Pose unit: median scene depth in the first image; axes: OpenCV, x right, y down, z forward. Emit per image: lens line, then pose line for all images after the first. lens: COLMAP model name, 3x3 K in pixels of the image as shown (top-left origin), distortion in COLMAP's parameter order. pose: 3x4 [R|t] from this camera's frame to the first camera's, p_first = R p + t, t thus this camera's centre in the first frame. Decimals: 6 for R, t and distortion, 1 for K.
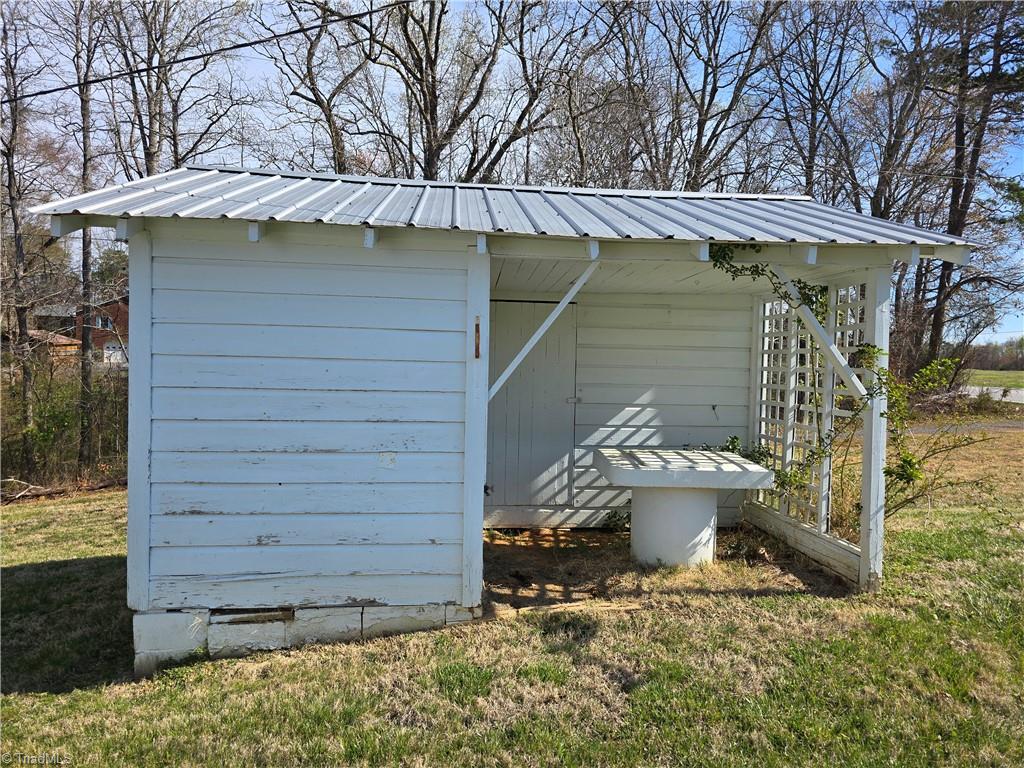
lens RADIAL K [[698.3, 0, 515.6], [0, 698.3, 391.1], [0, 0, 1]] dist [0.050542, -0.027436]
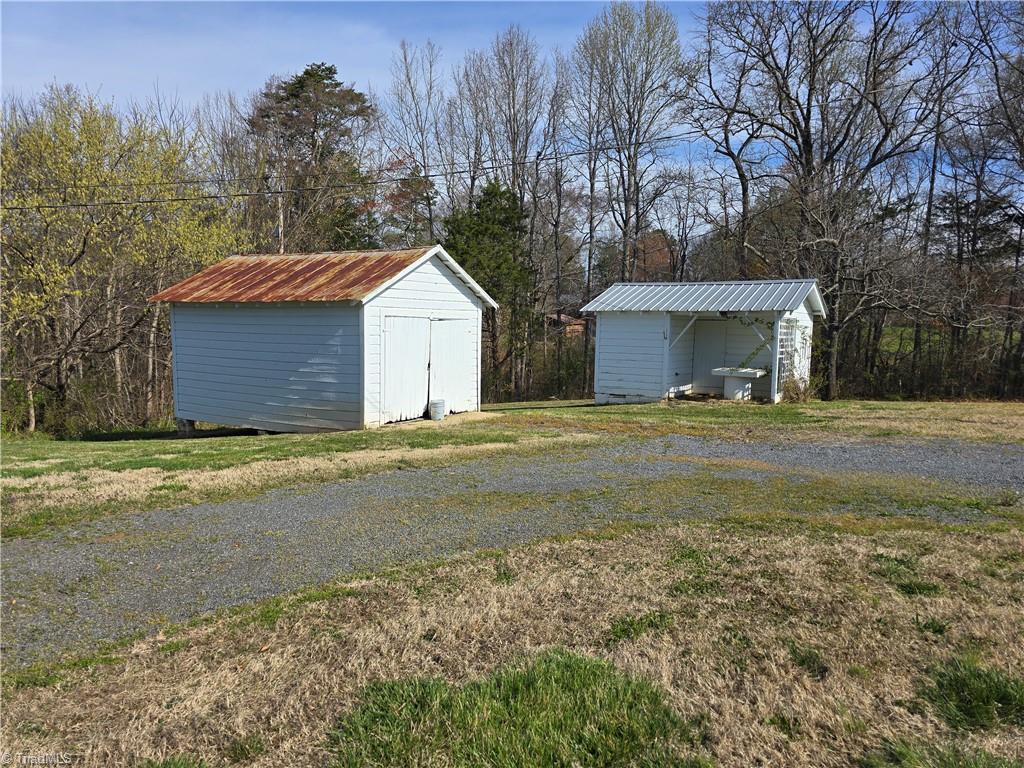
lens RADIAL K [[698.3, 0, 511.5], [0, 698.3, 387.5], [0, 0, 1]] dist [0.050542, -0.027436]
pose [[0.794801, 0.043691, -0.605295, 0.256356], [-0.022421, 0.998838, 0.042658, 0.011823], [0.606456, -0.020333, 0.794857, -0.425149]]
